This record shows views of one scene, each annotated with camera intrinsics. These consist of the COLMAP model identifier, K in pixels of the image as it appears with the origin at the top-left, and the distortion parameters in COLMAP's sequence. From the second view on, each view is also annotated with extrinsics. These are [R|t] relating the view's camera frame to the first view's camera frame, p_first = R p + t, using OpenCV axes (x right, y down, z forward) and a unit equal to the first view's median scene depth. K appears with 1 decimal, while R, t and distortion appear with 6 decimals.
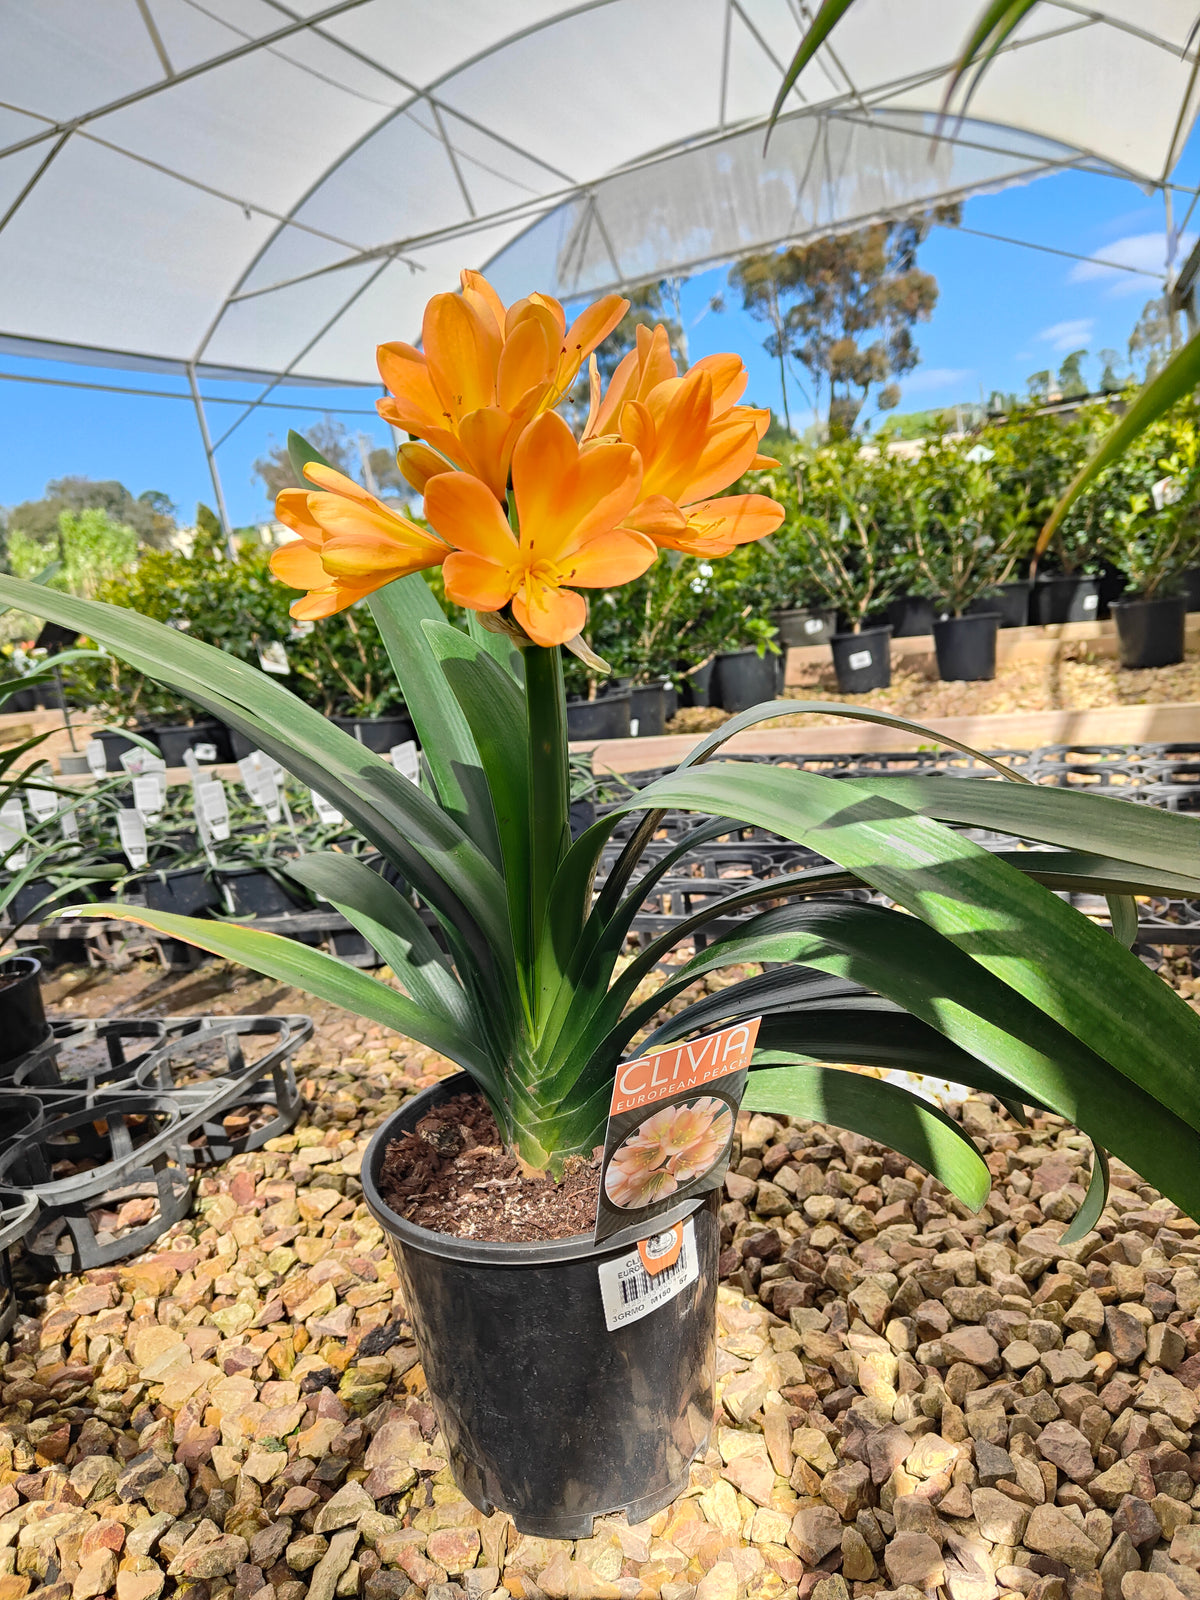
lens RADIAL K [[1138.7, 0, 600.0], [0, 1138.7, 800.0], [0, 0, 1]] dist [0.001041, -0.001670]
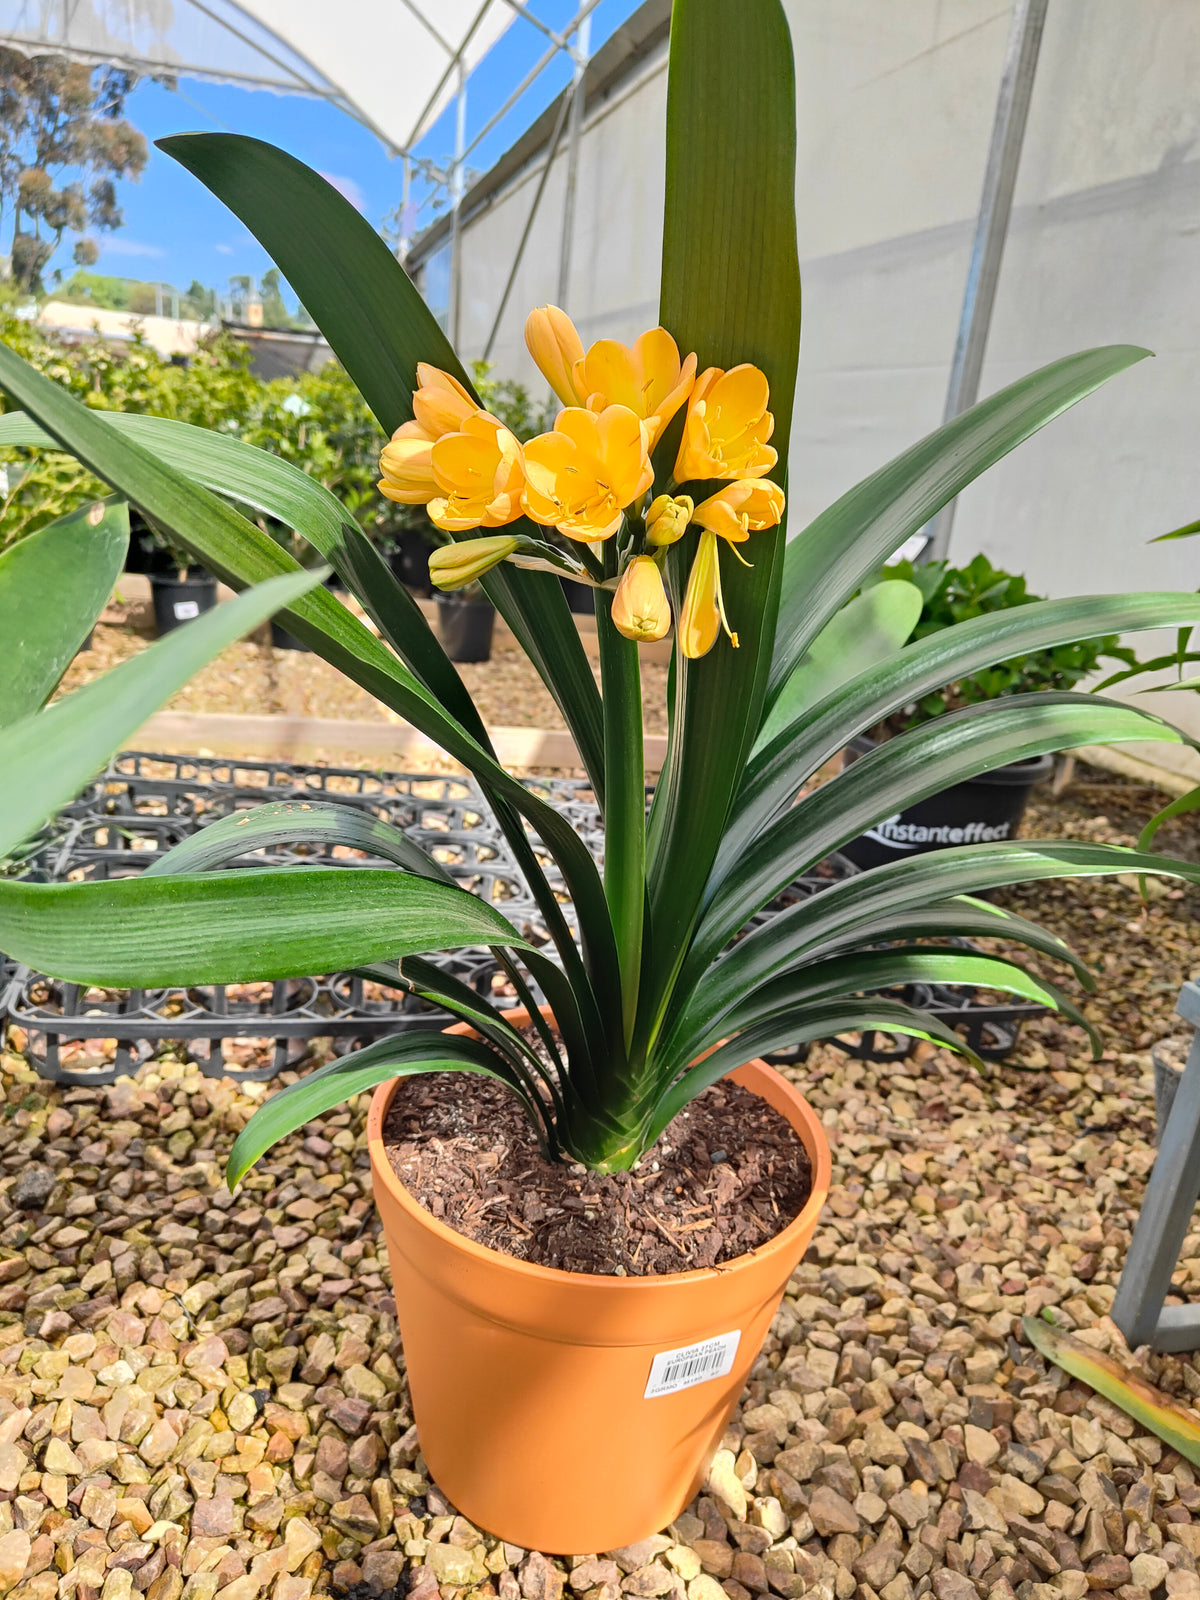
lens RADIAL K [[1138.7, 0, 600.0], [0, 1138.7, 800.0], [0, 0, 1]] dist [0.001041, -0.001670]
pose [[0.759763, 0.031599, 0.649431, -0.535180], [-0.087395, 0.994718, 0.053842, -0.234291], [-0.644299, -0.097664, 0.758512, 0.313591]]
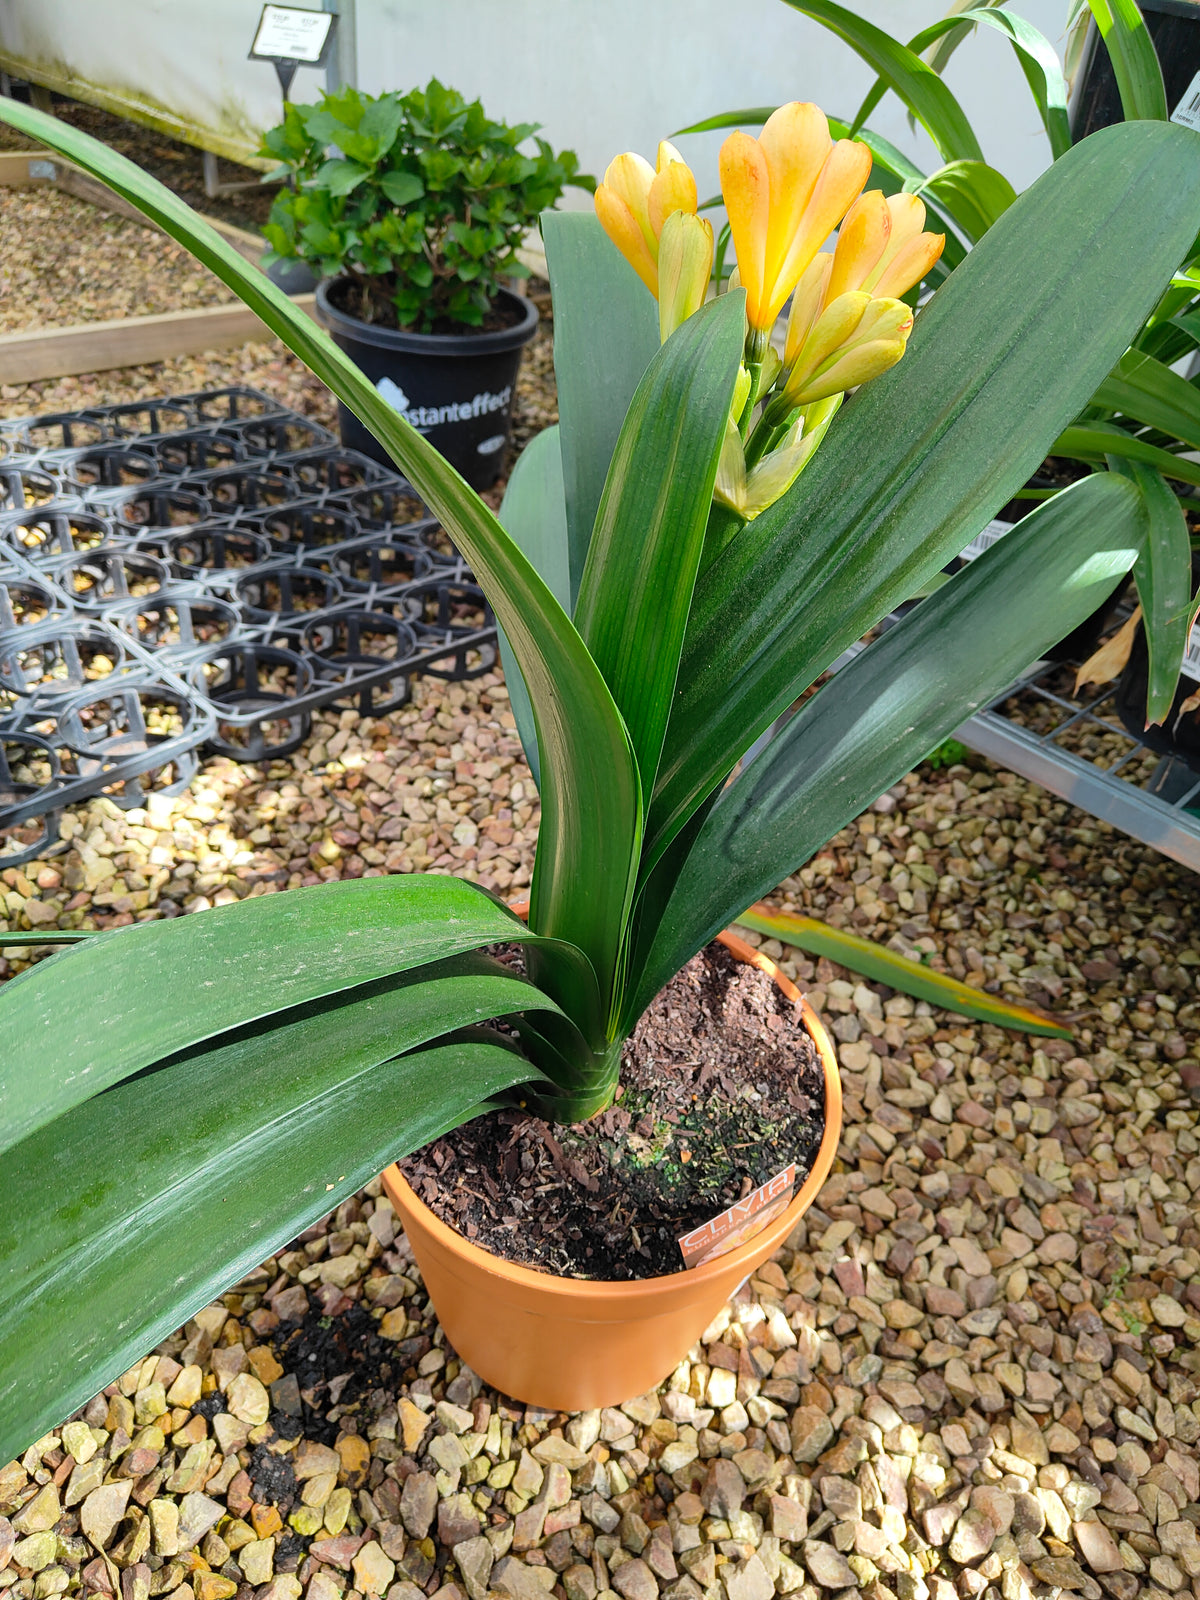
lens RADIAL K [[1138.7, 0, 600.0], [0, 1138.7, 800.0], [0, 0, 1]] dist [0.001041, -0.001670]
pose [[0.354223, -0.440443, 0.824946, -0.634673], [0.031099, 0.887203, 0.460329, -0.472345], [-0.934644, -0.137404, 0.327965, 0.492258]]
